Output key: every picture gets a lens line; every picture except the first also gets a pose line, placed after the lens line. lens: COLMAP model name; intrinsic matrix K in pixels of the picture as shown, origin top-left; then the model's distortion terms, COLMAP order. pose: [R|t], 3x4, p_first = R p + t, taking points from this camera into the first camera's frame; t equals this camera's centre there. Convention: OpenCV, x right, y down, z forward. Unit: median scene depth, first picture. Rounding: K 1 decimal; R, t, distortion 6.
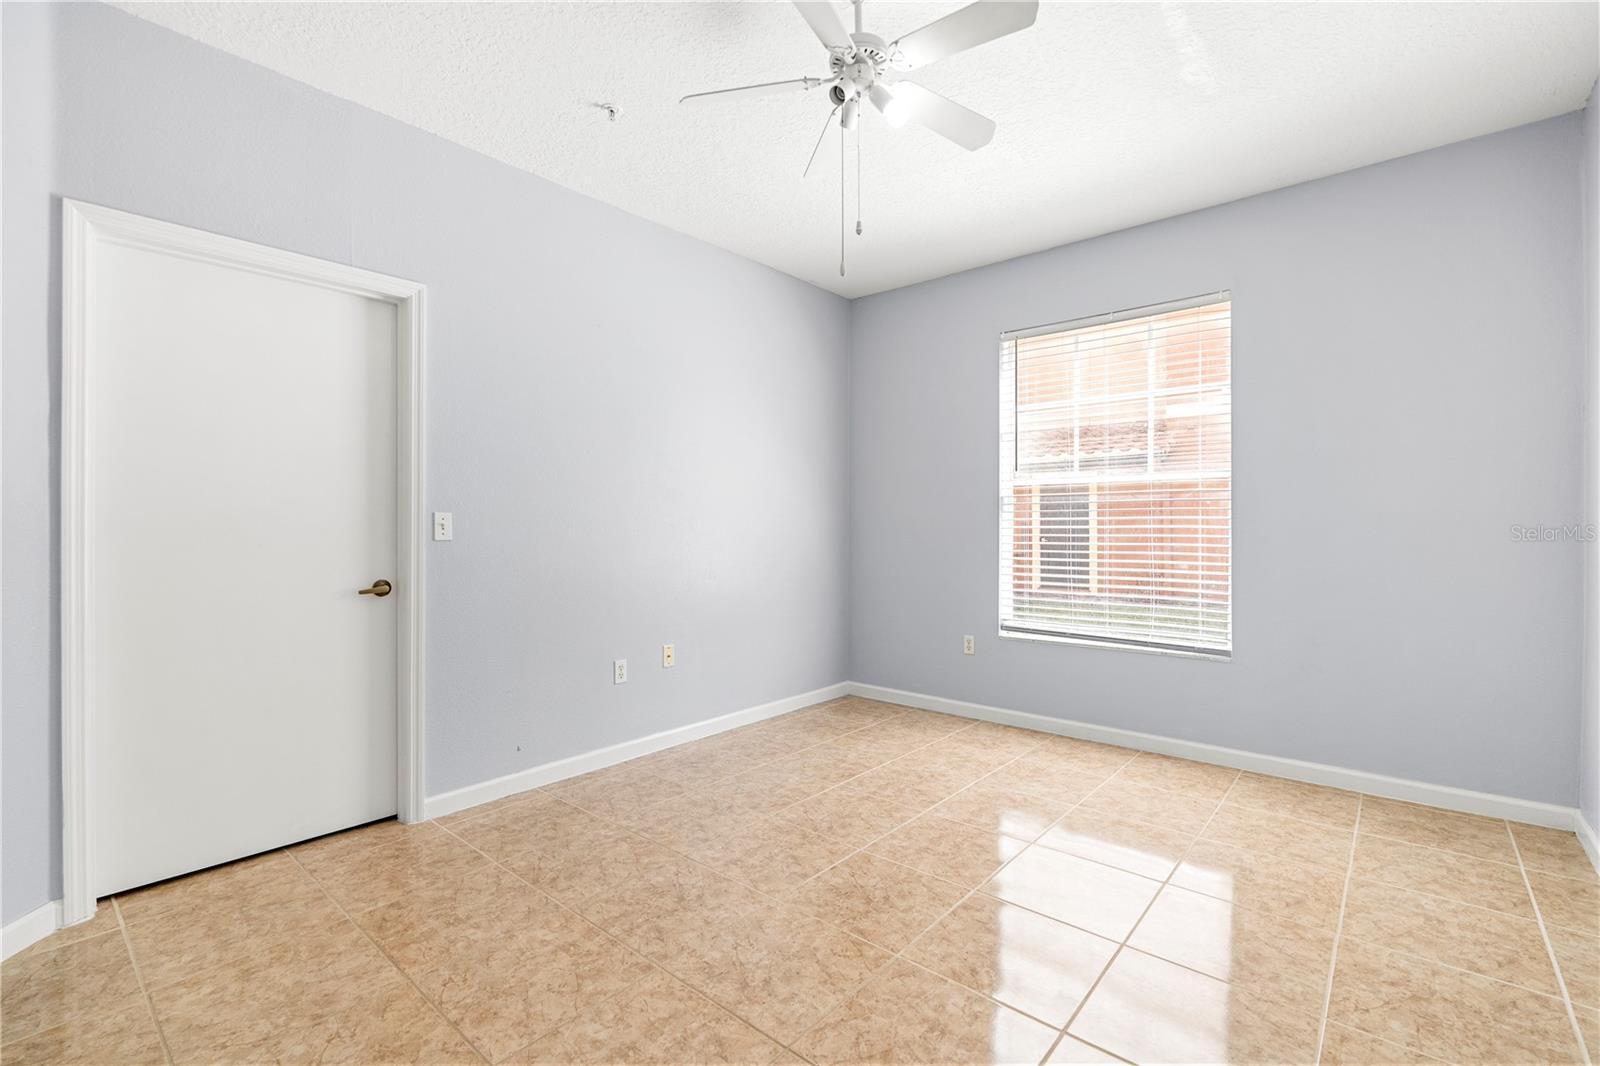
lens RADIAL K [[705.6, 0, 804.2], [0, 705.6, 528.6], [0, 0, 1]] dist [-0.002924, 0.000057]
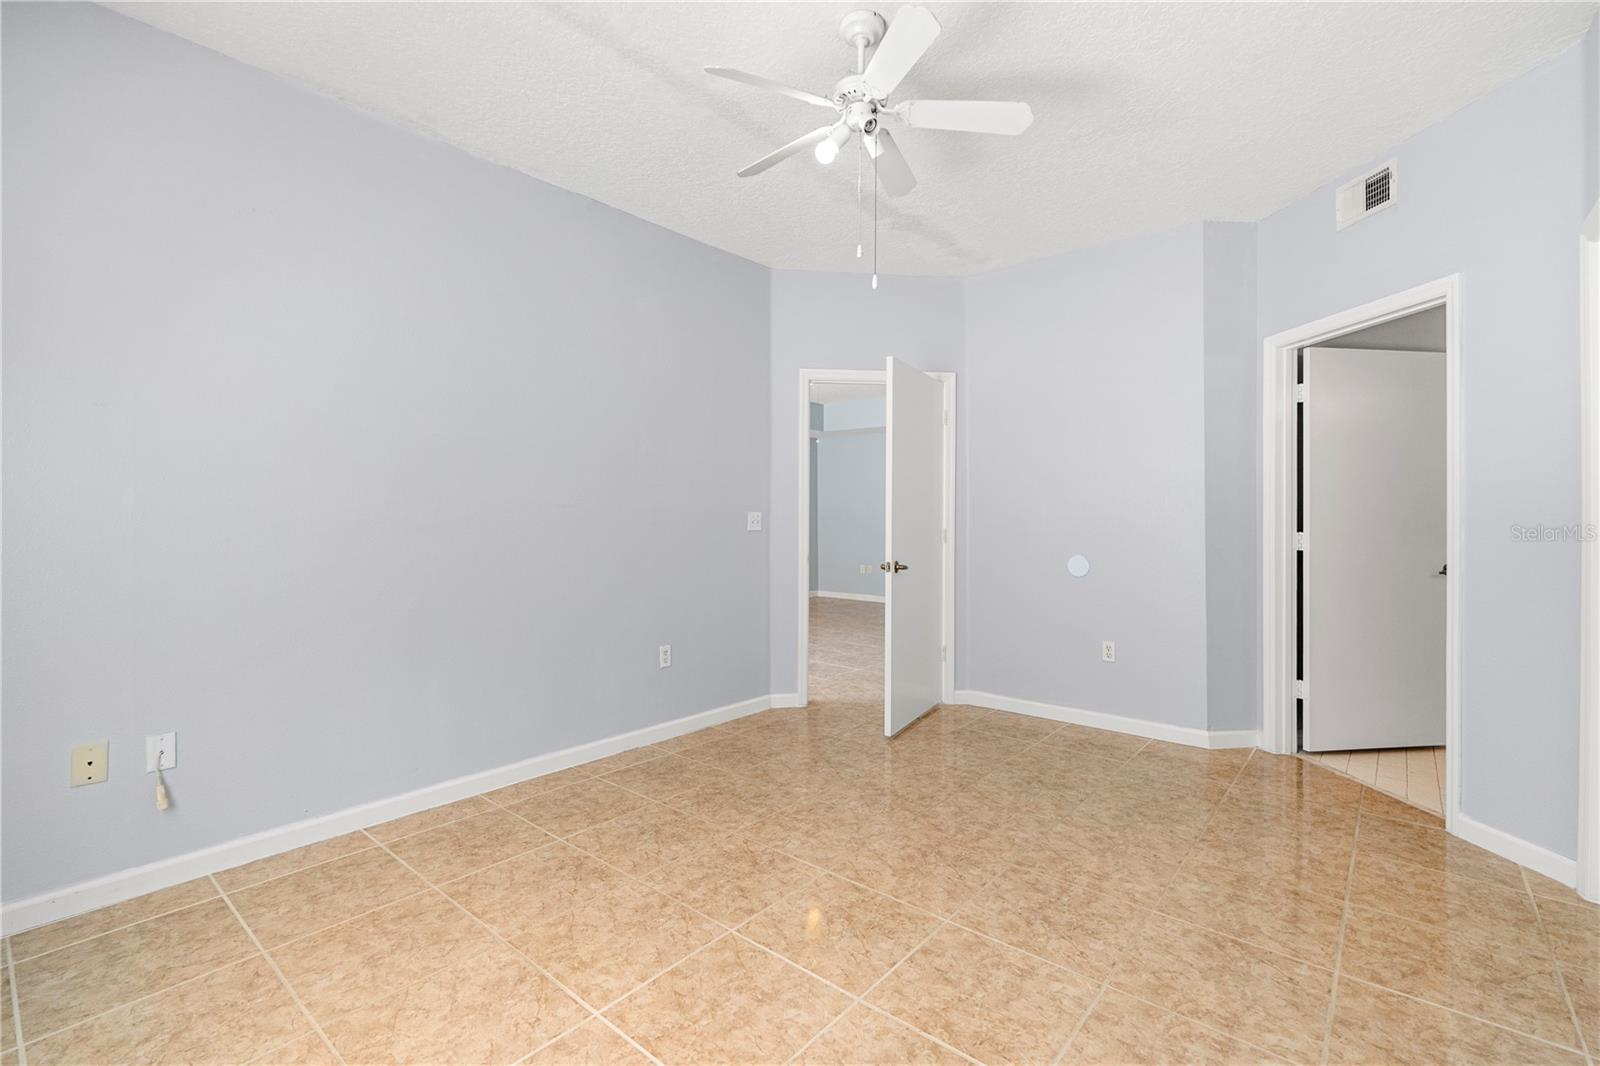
lens RADIAL K [[705.6, 0, 804.2], [0, 705.6, 528.6], [0, 0, 1]] dist [-0.002924, 0.000057]
pose [[-0.999950, -0.001926, -0.009807, 0.115394], [-0.002114, 0.999815, 0.019142, -0.013873], [0.009769, 0.019161, -0.999769, 1.376975]]
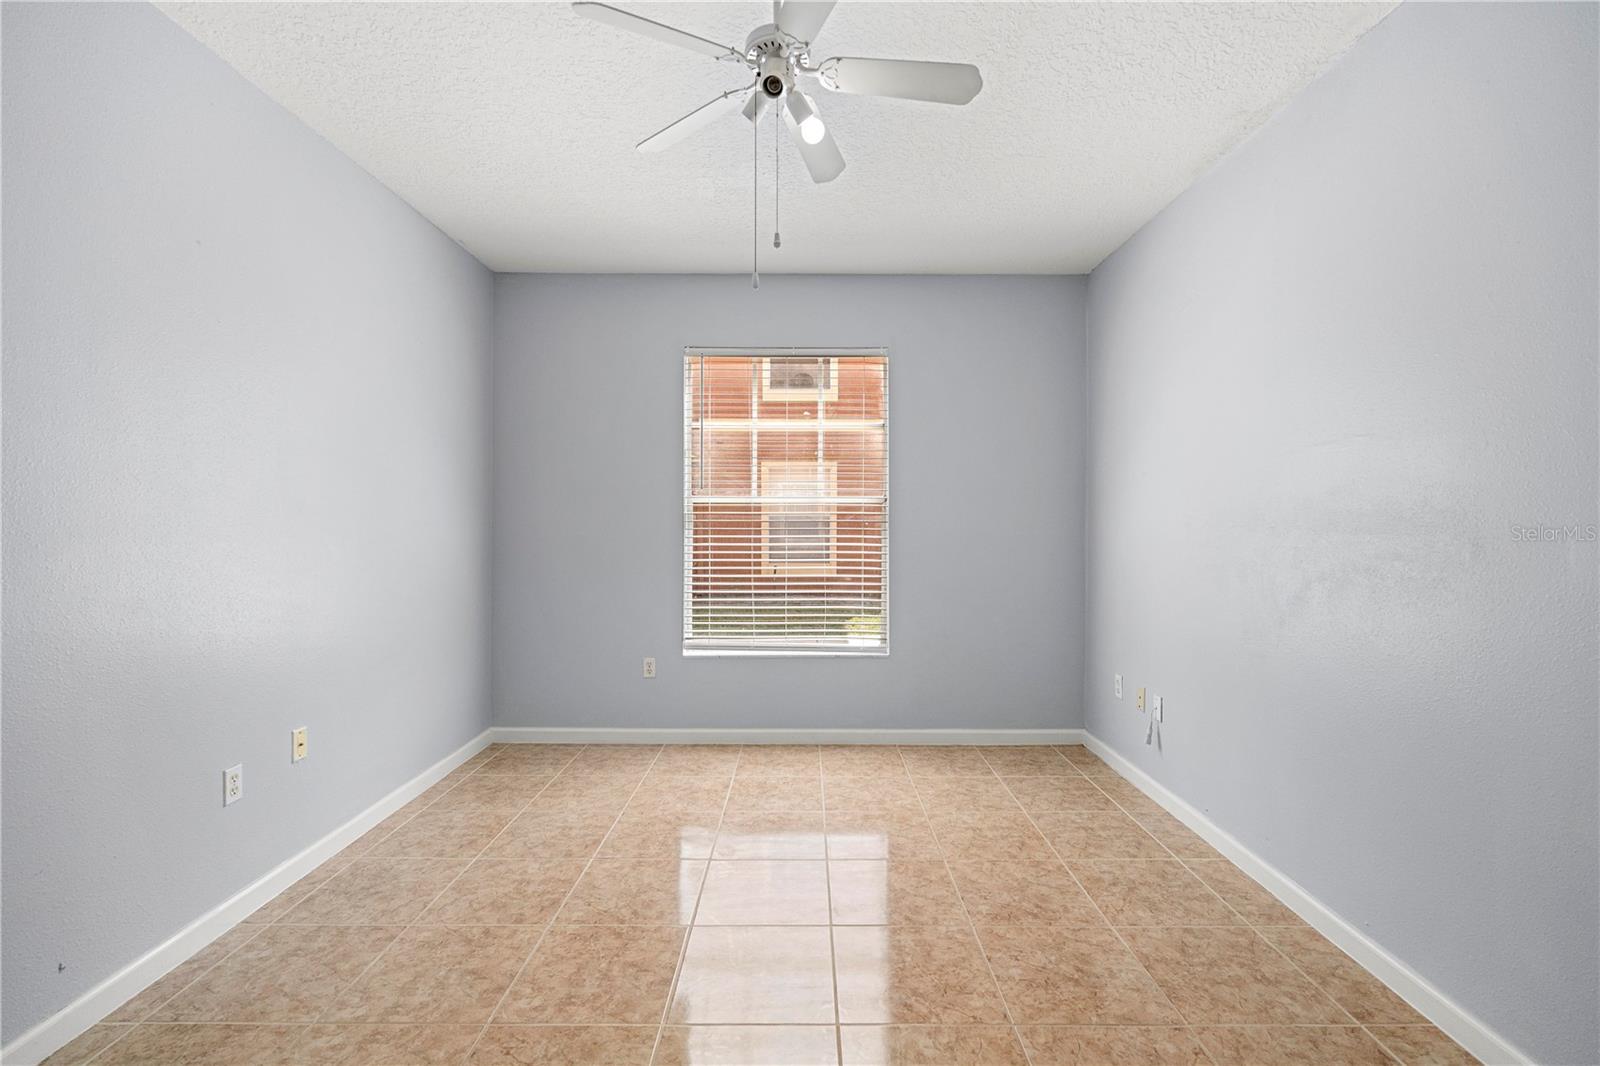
lens RADIAL K [[705.6, 0, 804.2], [0, 705.6, 528.6], [0, 0, 1]] dist [-0.002924, 0.000057]
pose [[0.760208, -0.001911, 0.649677, -0.318767], [-0.001933, 0.999985, 0.005204, -0.041623], [-0.649677, -0.005212, 0.760192, 0.192226]]
